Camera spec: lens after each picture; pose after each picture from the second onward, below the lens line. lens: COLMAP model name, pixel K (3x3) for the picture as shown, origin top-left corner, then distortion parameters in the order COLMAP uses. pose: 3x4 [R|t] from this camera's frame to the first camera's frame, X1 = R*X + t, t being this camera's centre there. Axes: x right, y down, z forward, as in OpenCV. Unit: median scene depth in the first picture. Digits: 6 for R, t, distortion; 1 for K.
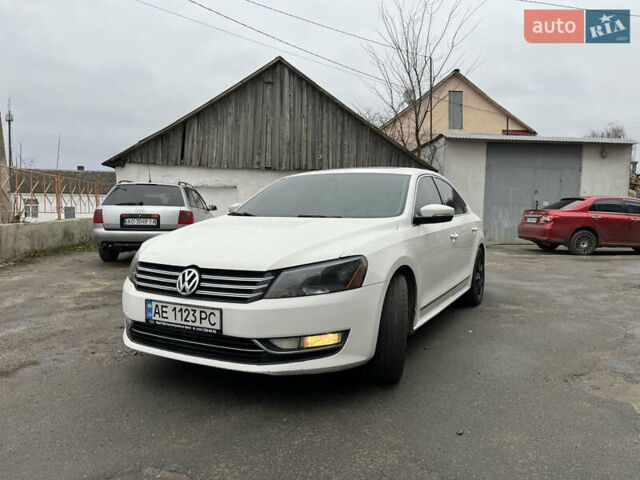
lens RADIAL K [[476.0, 0, 322.4], [0, 476.0, 246.6], [0, 0, 1]] dist [0.057453, -0.063388]
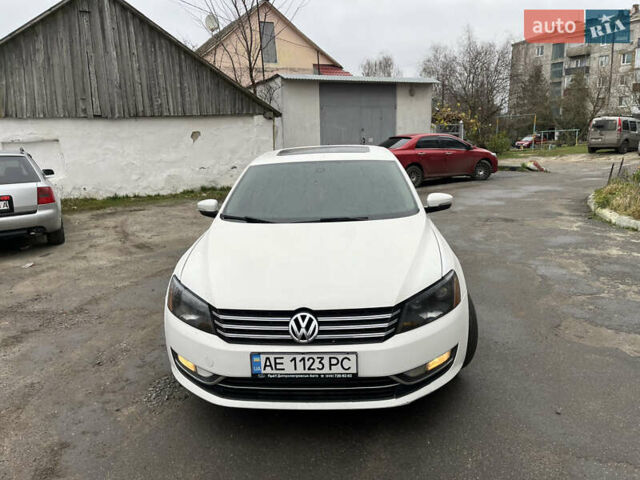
lens RADIAL K [[476.0, 0, 317.8], [0, 476.0, 240.3], [0, 0, 1]] dist [0.057453, -0.063388]
pose [[0.915912, -0.129709, 0.379843, -0.111407], [0.077982, 0.985818, 0.148599, -0.043222], [-0.393731, -0.106482, 0.913037, 0.032081]]
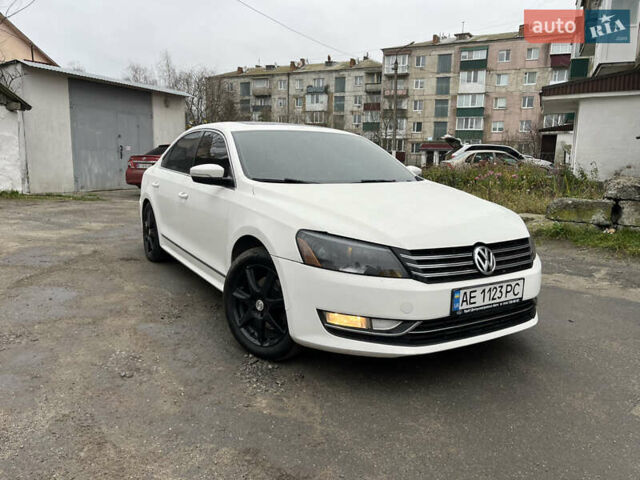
lens RADIAL K [[476.0, 0, 315.8], [0, 476.0, 239.0], [0, 0, 1]] dist [0.057453, -0.063388]
pose [[0.533443, -0.145559, 0.833217, -0.239548], [0.054714, 0.988957, 0.137737, -0.022711], [-0.844064, -0.027886, 0.535516, 0.147653]]
